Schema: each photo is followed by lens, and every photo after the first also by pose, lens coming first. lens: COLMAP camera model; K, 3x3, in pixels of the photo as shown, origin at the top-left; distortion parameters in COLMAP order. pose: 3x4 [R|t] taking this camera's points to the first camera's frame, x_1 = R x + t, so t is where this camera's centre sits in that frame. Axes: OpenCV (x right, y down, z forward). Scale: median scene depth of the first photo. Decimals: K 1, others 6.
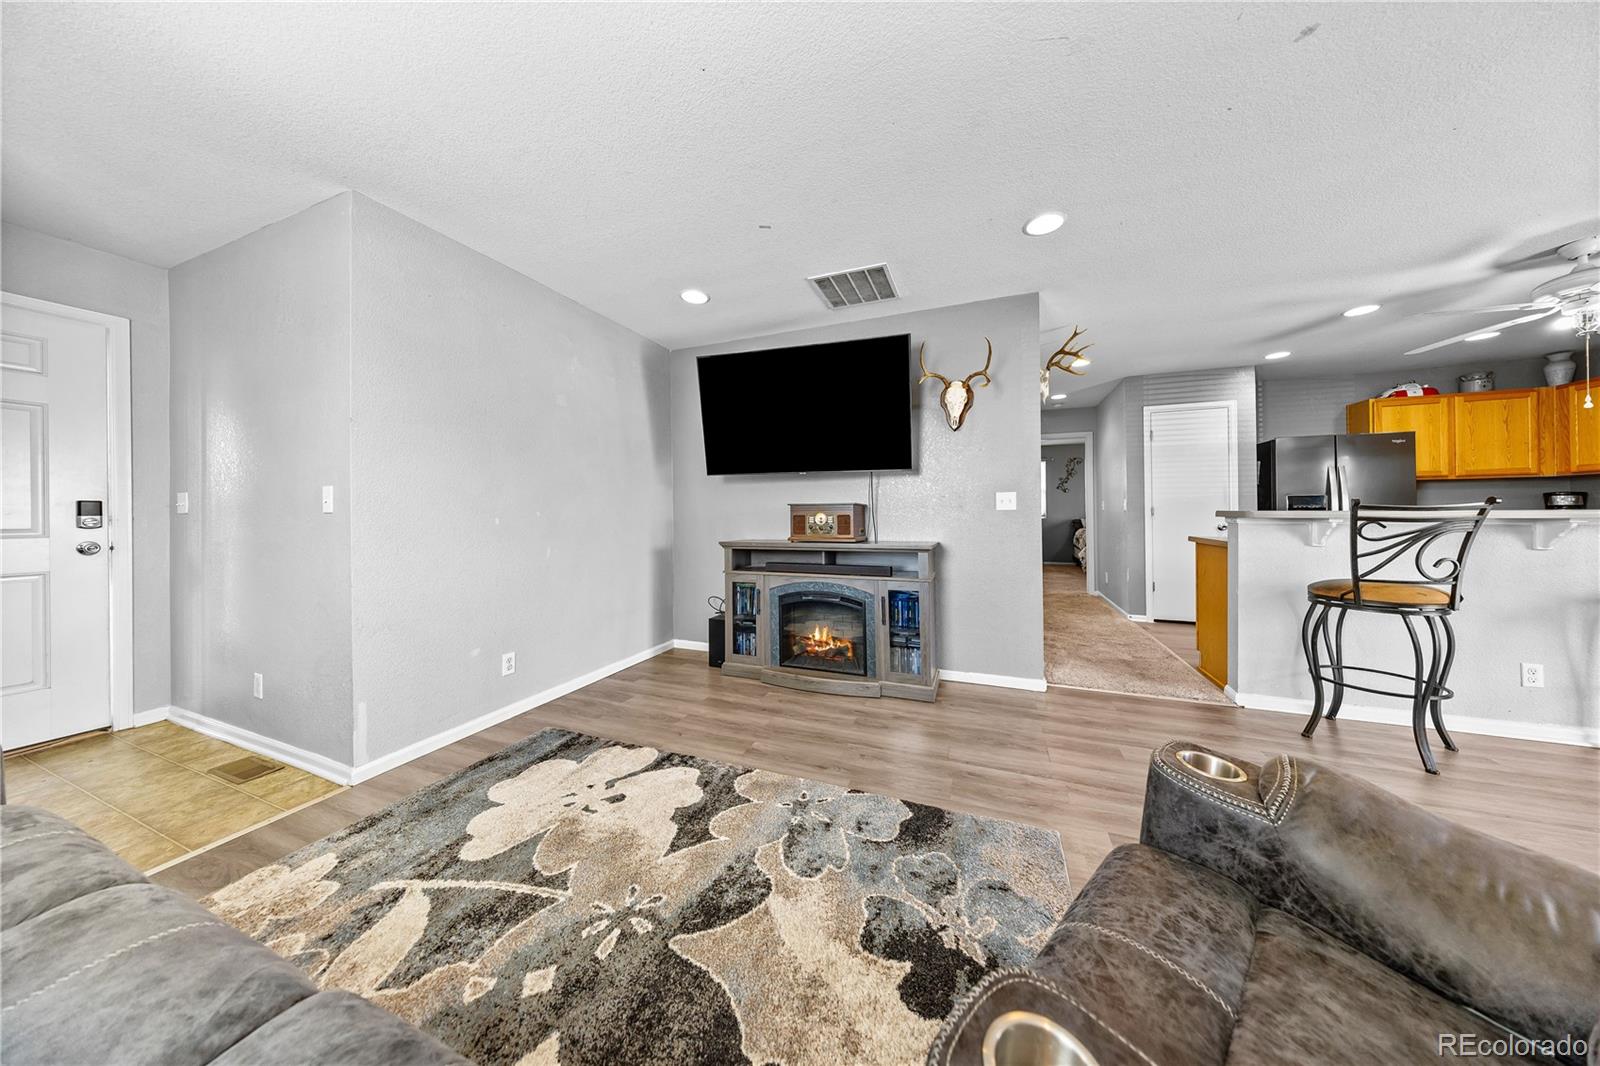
lens RADIAL K [[475.6, 0, 794.8], [0, 475.6, 509.5], [0, 0, 1]] dist [-0.000808, -0.000146]
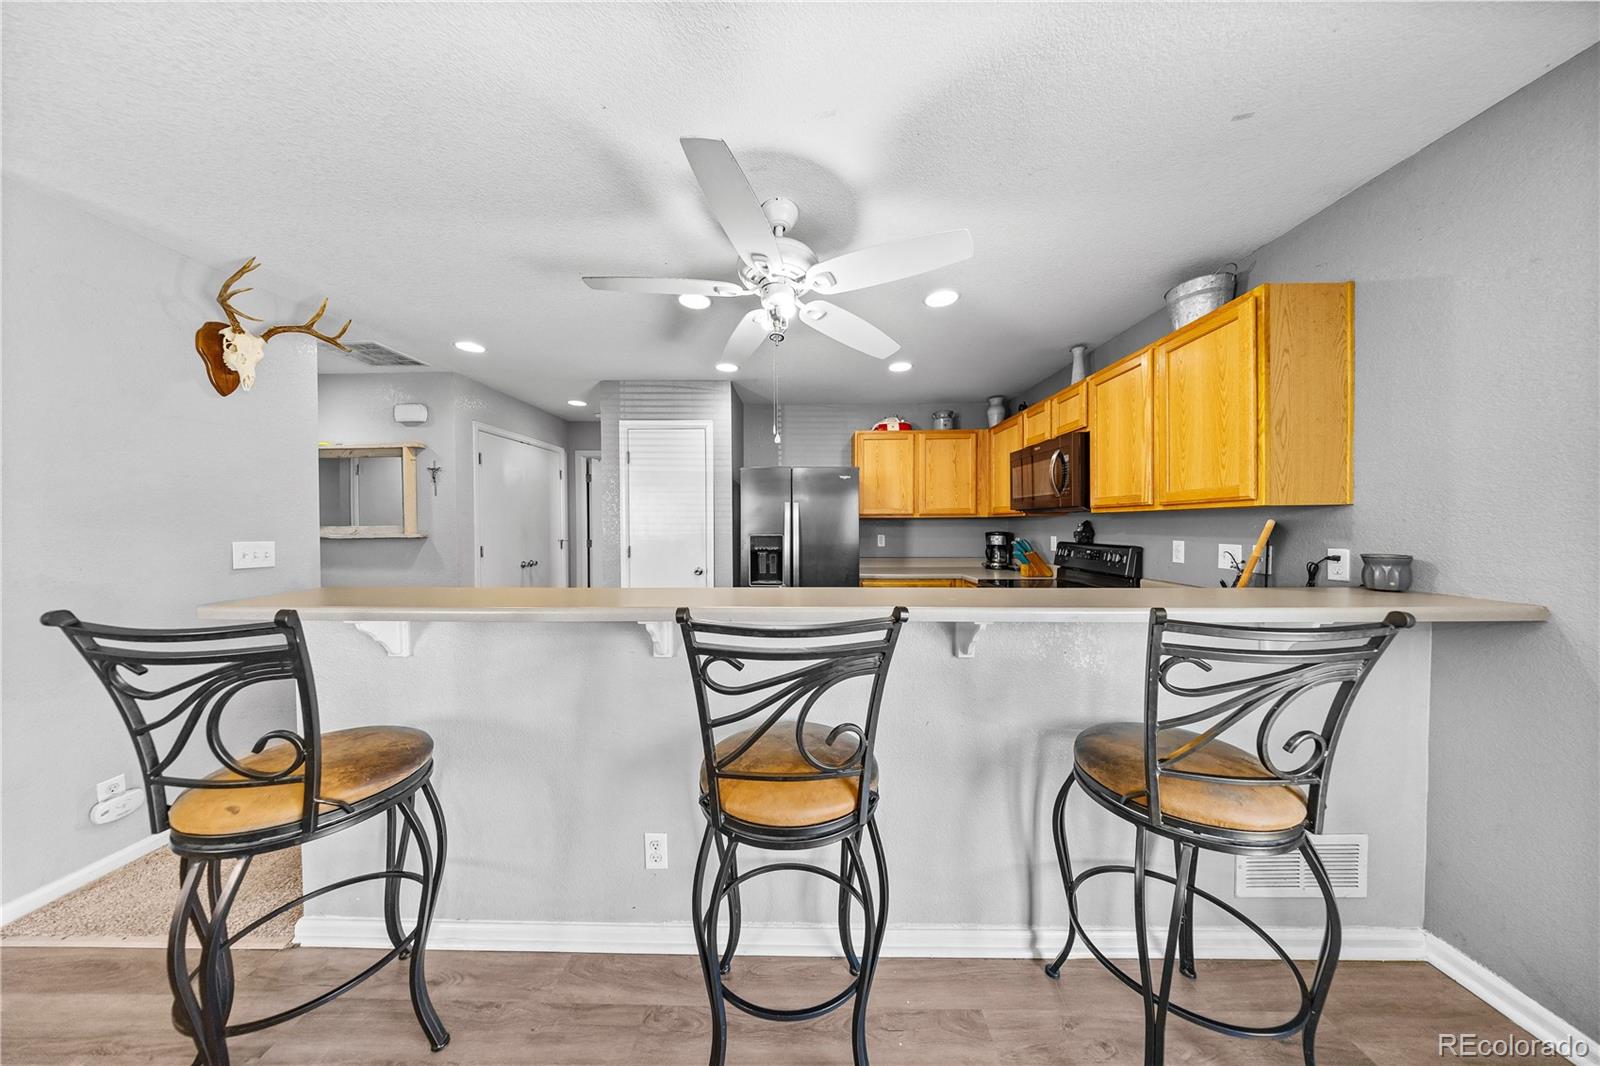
lens RADIAL K [[475.6, 0, 799.7], [0, 475.6, 529.1], [0, 0, 1]] dist [-0.000808, -0.000146]
pose [[0.935108, 0.002658, 0.354352, 1.526369], [-0.005847, 0.999951, 0.007928, -0.092948], [-0.354313, -0.009485, 0.935079, 0.339137]]
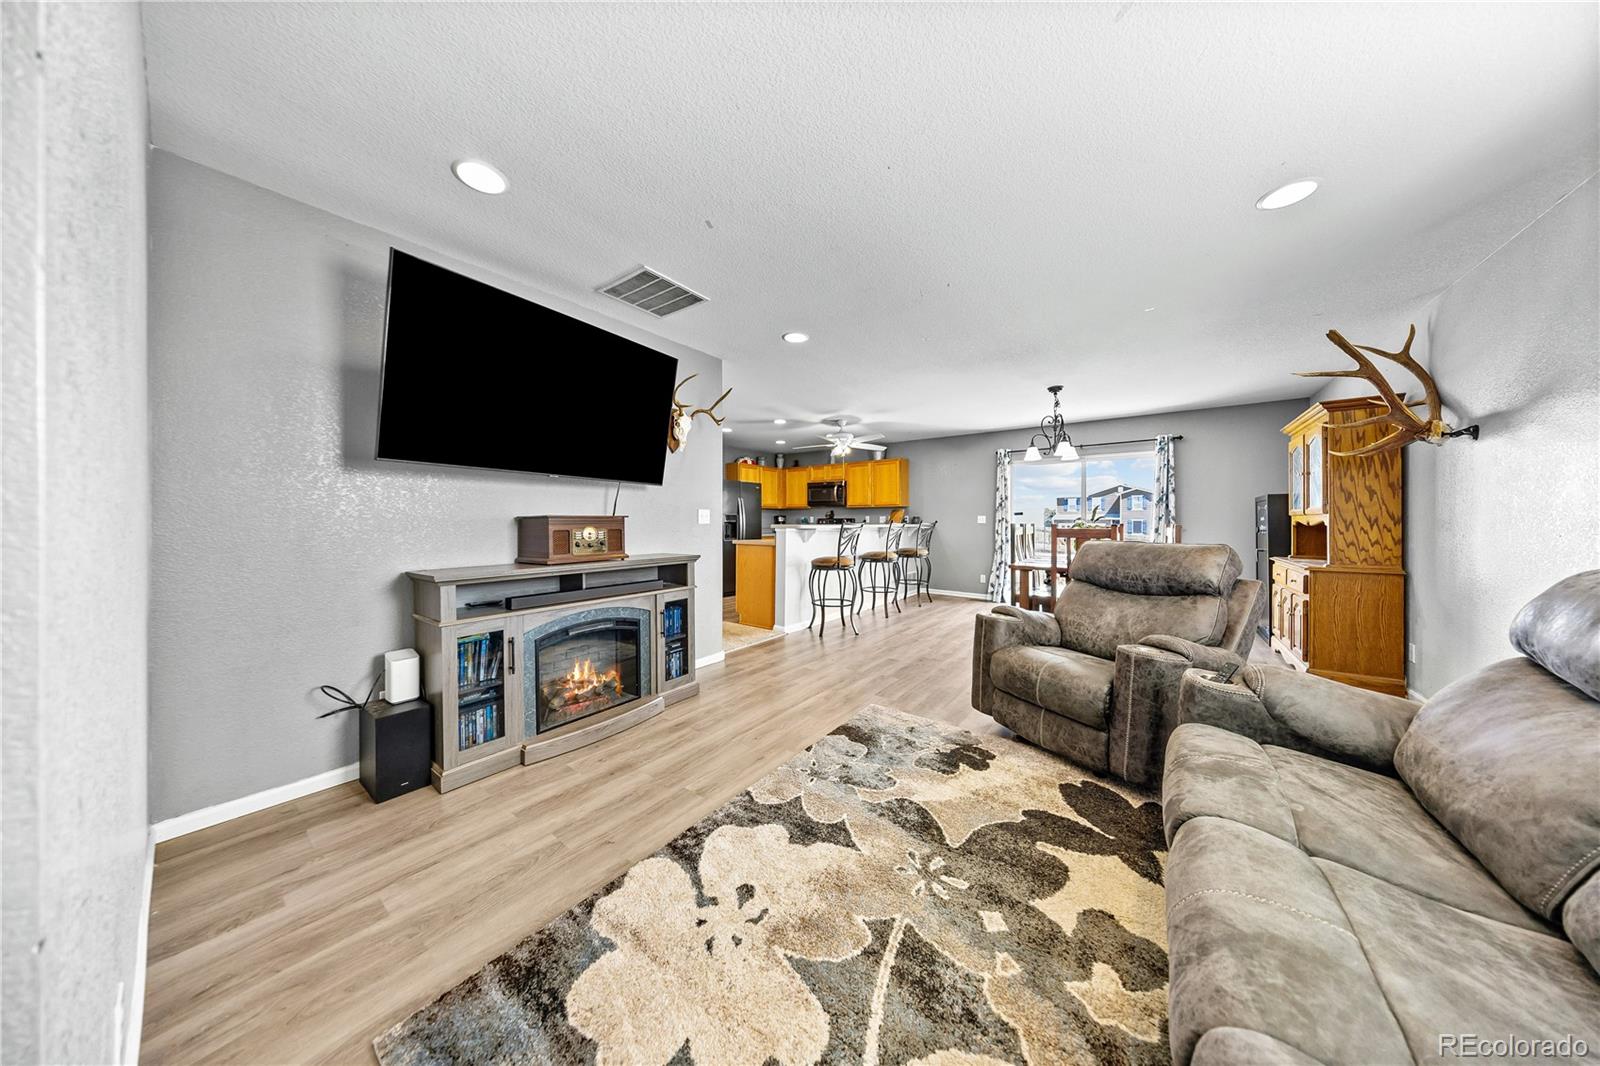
lens RADIAL K [[475.6, 0, 805.0], [0, 475.6, 513.3], [0, 0, 1]] dist [-0.000808, -0.000146]
pose [[0.251975, 0.024073, 0.967434, -0.917772], [-0.008506, 0.999707, -0.022660, -0.000211], [-0.967696, -0.002519, 0.252106, 0.578922]]
